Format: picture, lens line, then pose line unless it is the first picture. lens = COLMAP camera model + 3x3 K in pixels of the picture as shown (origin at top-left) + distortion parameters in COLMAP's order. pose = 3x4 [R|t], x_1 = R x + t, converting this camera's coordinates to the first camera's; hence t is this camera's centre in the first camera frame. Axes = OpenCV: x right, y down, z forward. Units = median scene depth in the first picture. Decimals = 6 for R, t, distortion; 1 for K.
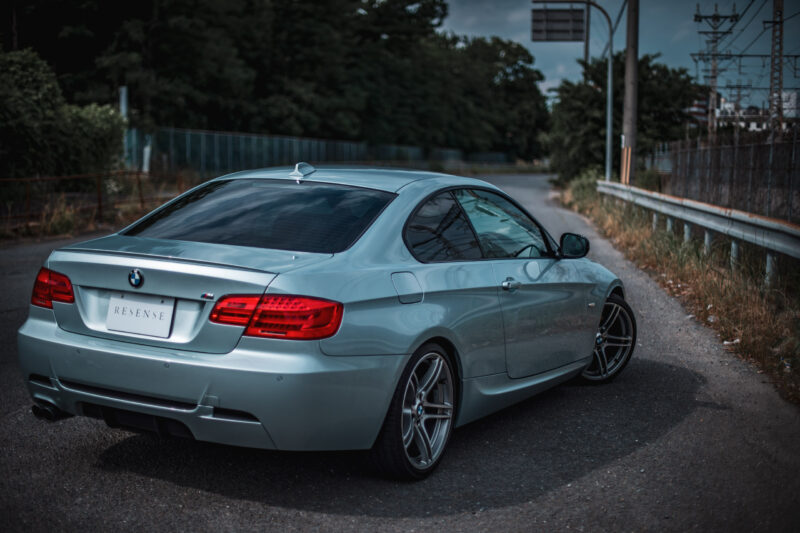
lens RADIAL K [[1170.3, 0, 400.0], [0, 1170.3, 266.5], [0, 0, 1]] dist [-0.145971, -0.023326]
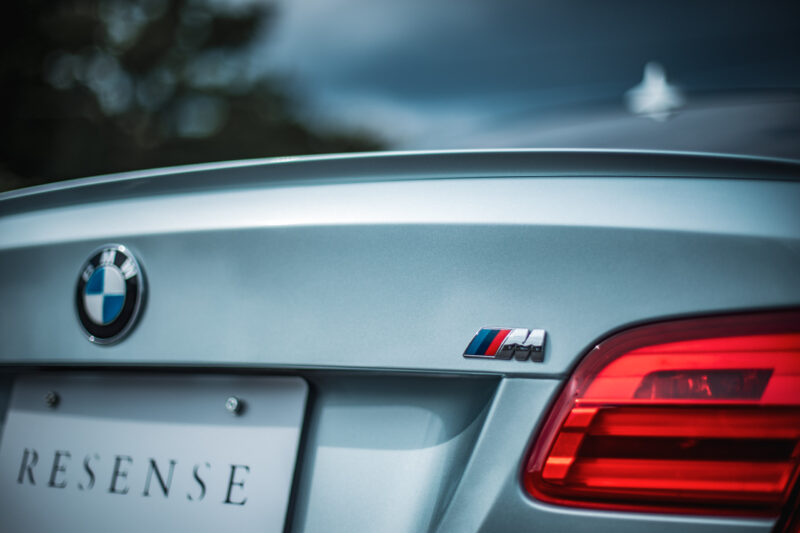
lens RADIAL K [[1170.3, 0, 400.0], [0, 1170.3, 266.5], [0, 0, 1]] dist [-0.145971, -0.023326]
pose [[0.995454, -0.034019, -0.088957, -0.164153], [0.012640, 0.972958, -0.230635, 0.052466], [0.094397, 0.228462, 0.968965, 0.829818]]
